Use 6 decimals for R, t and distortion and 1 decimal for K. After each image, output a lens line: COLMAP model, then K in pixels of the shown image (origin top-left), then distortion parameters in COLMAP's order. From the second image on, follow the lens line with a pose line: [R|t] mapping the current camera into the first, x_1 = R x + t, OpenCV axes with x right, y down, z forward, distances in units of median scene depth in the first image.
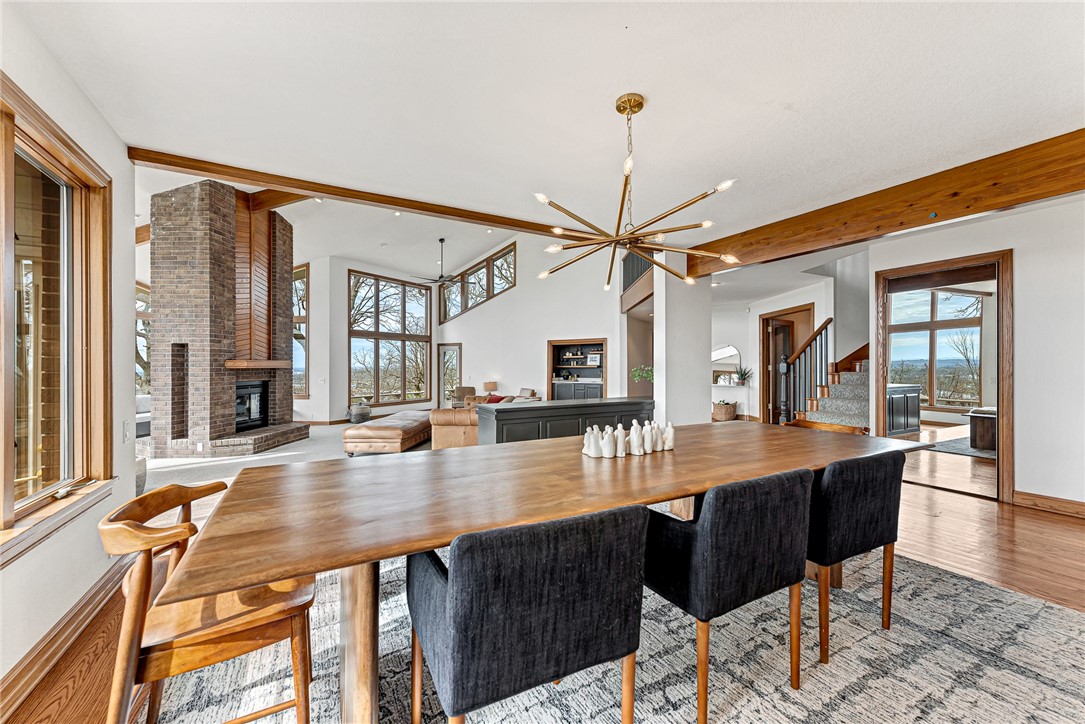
lens RADIAL K [[431.7, 0, 542.5], [0, 431.7, 362.0], [0, 0, 1]] dist [0.014185, 0.000052]
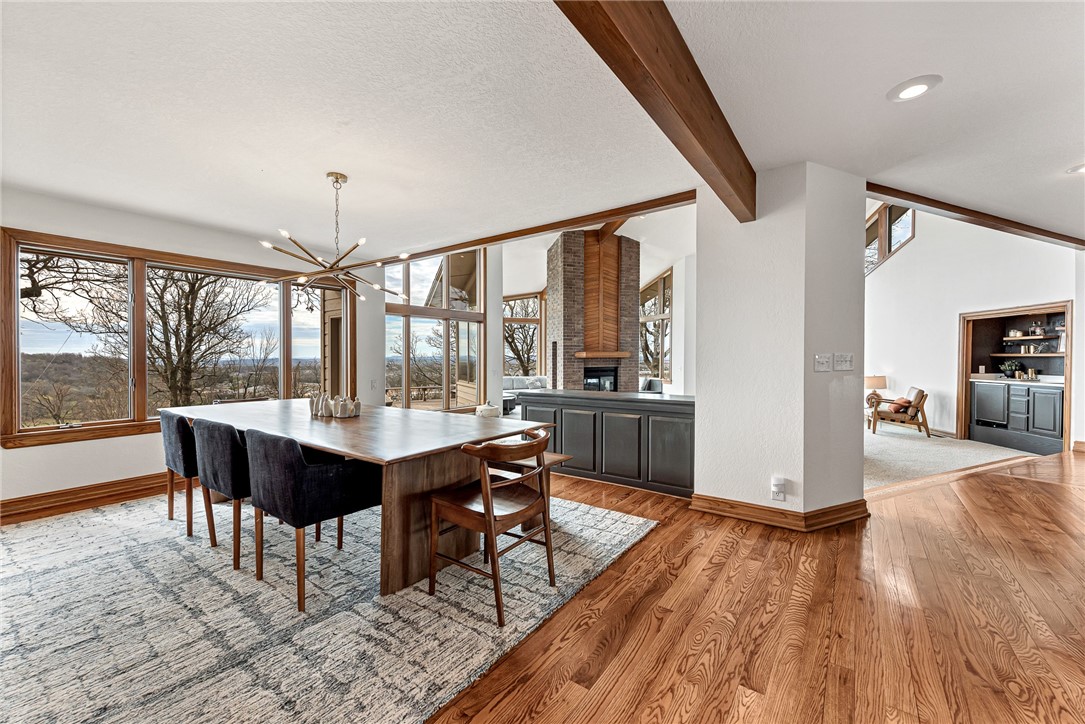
lens RADIAL K [[425.9, 0, 542.5], [0, 425.9, 362.0], [0, 0, 1]] dist [0.022759, 0.000024]
pose [[0.420365, 0.011491, -0.907282, 0.430156], [0.012754, 0.999746, 0.018572, 0.001227], [0.907265, -0.019379, 0.420112, 0.242394]]
